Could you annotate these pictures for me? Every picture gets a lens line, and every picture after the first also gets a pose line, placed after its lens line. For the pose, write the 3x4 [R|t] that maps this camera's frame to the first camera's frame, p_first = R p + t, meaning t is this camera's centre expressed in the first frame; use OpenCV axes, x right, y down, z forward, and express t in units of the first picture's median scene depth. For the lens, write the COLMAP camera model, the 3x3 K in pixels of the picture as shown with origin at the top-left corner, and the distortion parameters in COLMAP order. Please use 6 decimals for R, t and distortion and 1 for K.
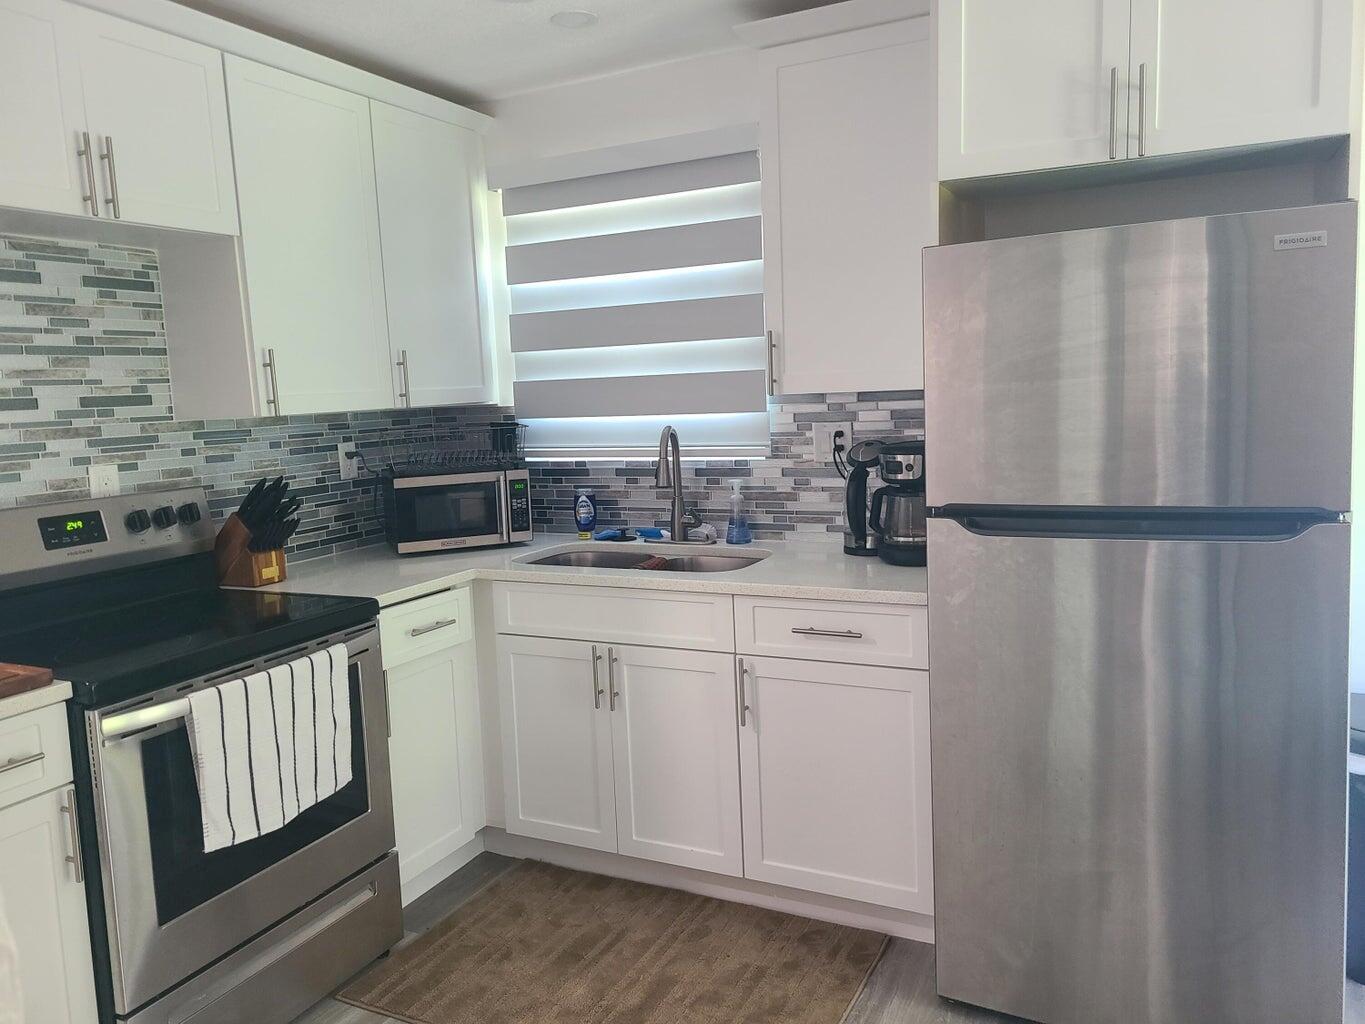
lens RADIAL K [[1029.5, 0, 682.5], [0, 1029.5, 512.0], [0, 0, 1]] dist [0.044806, 0.003243]
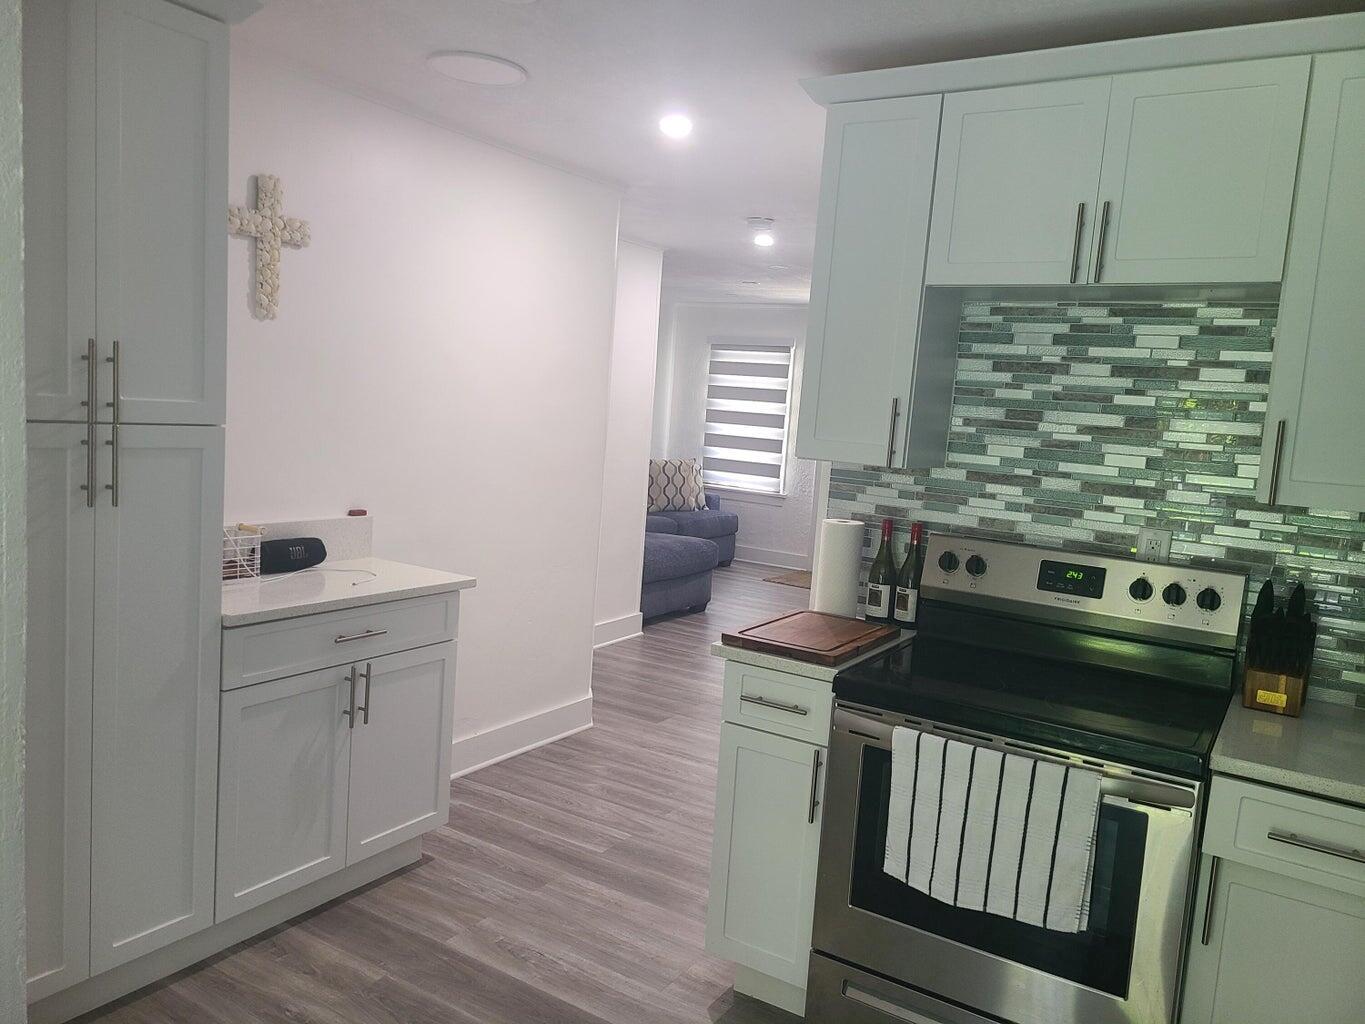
lens RADIAL K [[992.0, 0, 682.5], [0, 992.0, 512.0], [0, 0, 1]] dist [-0.034027, 0.000853]
pose [[-0.109282, 0.123382, -0.986324, 0.459924], [-0.202764, 0.968636, 0.143635, -0.120607], [0.973111, 0.215688, -0.080837, 0.758089]]
